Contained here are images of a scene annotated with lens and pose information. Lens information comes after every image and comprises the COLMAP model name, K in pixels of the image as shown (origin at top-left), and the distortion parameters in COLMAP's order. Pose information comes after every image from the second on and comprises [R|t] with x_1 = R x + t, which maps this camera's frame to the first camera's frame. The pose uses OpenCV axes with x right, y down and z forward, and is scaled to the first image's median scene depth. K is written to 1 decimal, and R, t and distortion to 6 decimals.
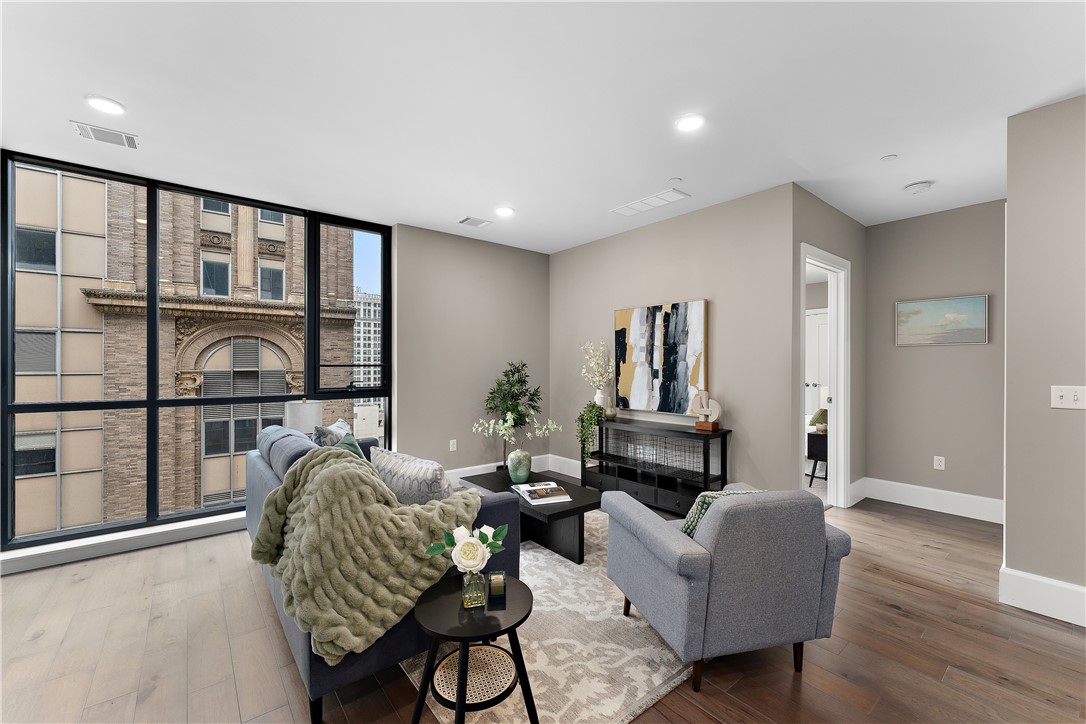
lens RADIAL K [[440.3, 0, 548.2], [0, 440.3, 365.5], [0, 0, 1]] dist [-0.001502, 0.000237]
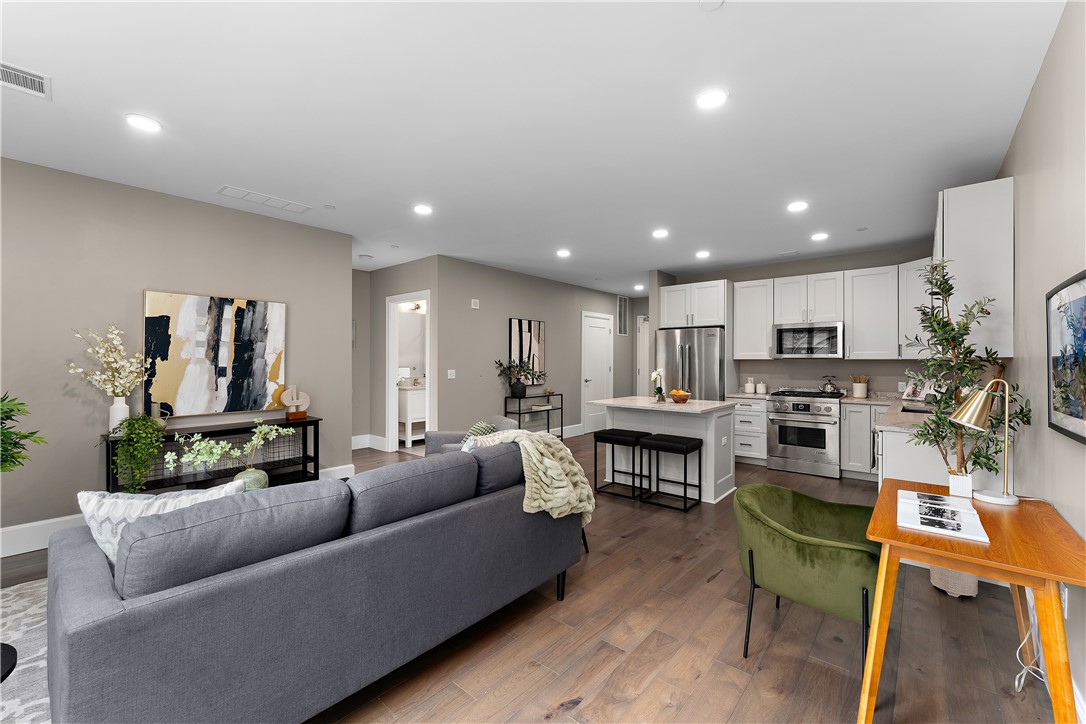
lens RADIAL K [[440.3, 0, 541.7], [0, 440.3, 361.7], [0, 0, 1]] dist [-0.001502, 0.000237]
pose [[-0.176172, -0.003252, 0.984354, -0.785948], [-0.000131, 0.999995, 0.003280, -0.005262], [-0.984359, 0.000449, -0.176171, 0.515062]]
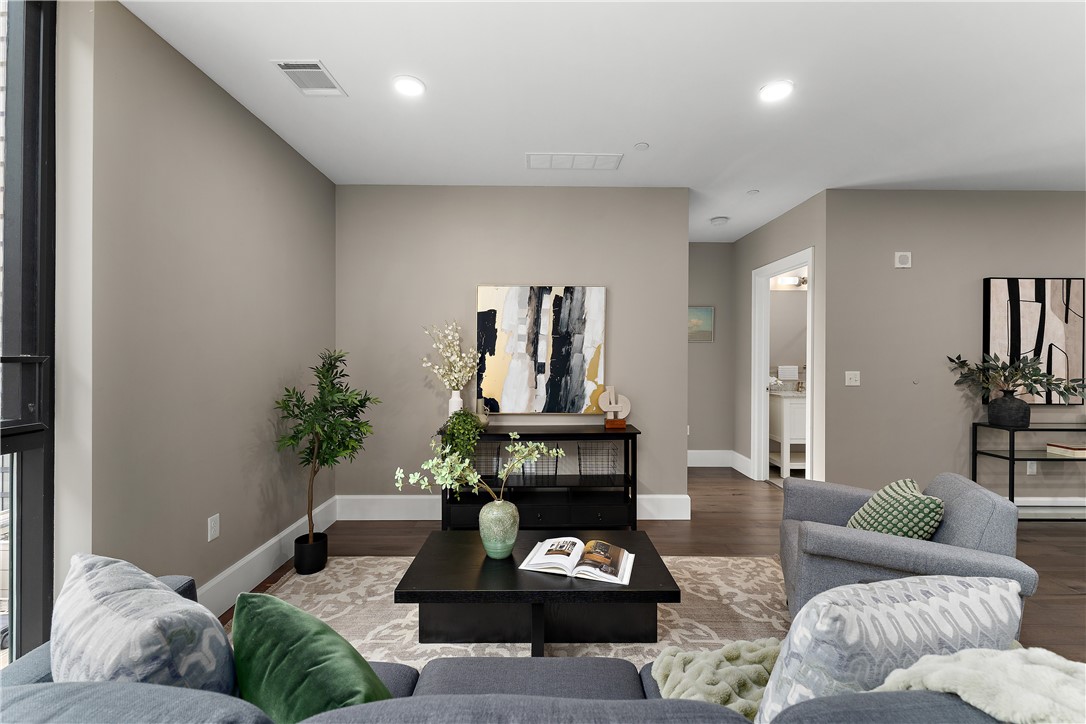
lens RADIAL K [[440.3, 0, 543.7], [0, 440.3, 357.5], [0, 0, 1]] dist [-0.001502, 0.000237]
pose [[0.627757, -0.002858, 0.778404, -0.408169], [-0.001357, 0.999988, 0.004766, -0.004958], [-0.778408, -0.004048, 0.627746, 0.480228]]
